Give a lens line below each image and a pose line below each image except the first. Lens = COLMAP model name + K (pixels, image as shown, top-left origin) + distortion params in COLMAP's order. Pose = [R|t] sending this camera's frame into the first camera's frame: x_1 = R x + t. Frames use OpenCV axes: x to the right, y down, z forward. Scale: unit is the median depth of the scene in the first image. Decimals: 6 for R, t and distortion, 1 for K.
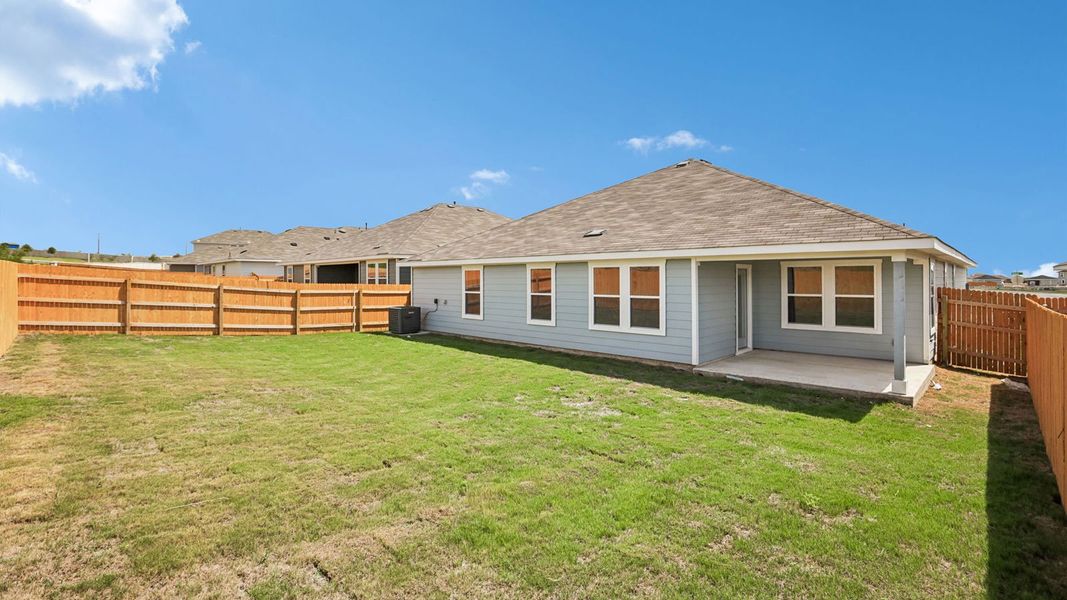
lens RADIAL K [[495.8, 0, 548.2], [0, 495.8, 284.6], [0, 0, 1]] dist [-0.026301, 0.007057]
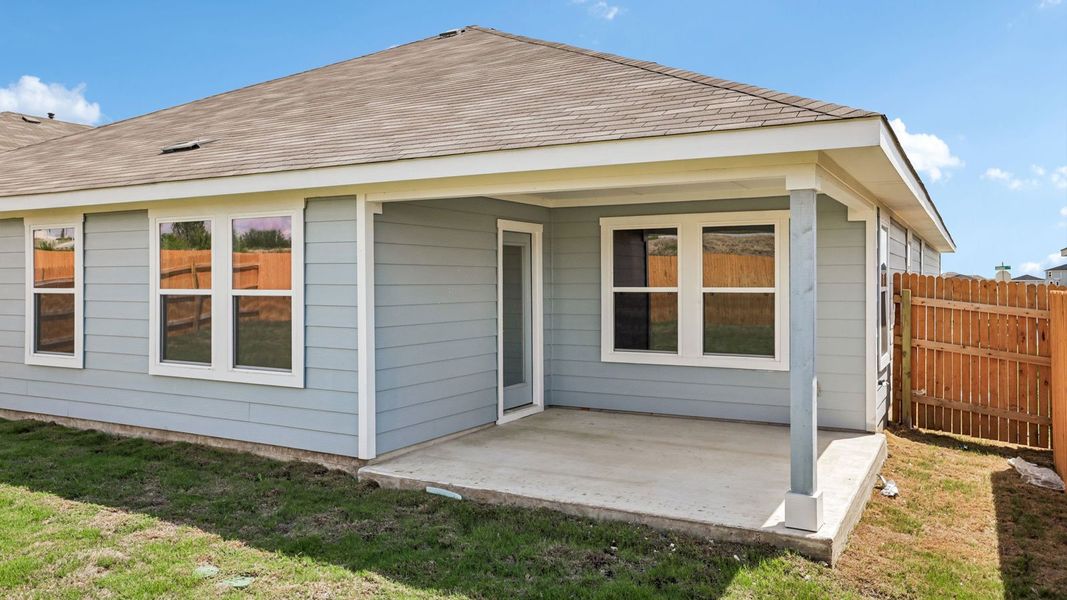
lens RADIAL K [[813.4, 0, 541.2], [0, 813.4, 299.0], [0, 0, 1]] dist [-0.005415, 0.016792]
pose [[0.967099, -0.003902, 0.254370, 0.251414], [0.000897, 0.999928, 0.011928, 0.023217], [-0.254399, -0.011308, 0.967033, 0.306457]]
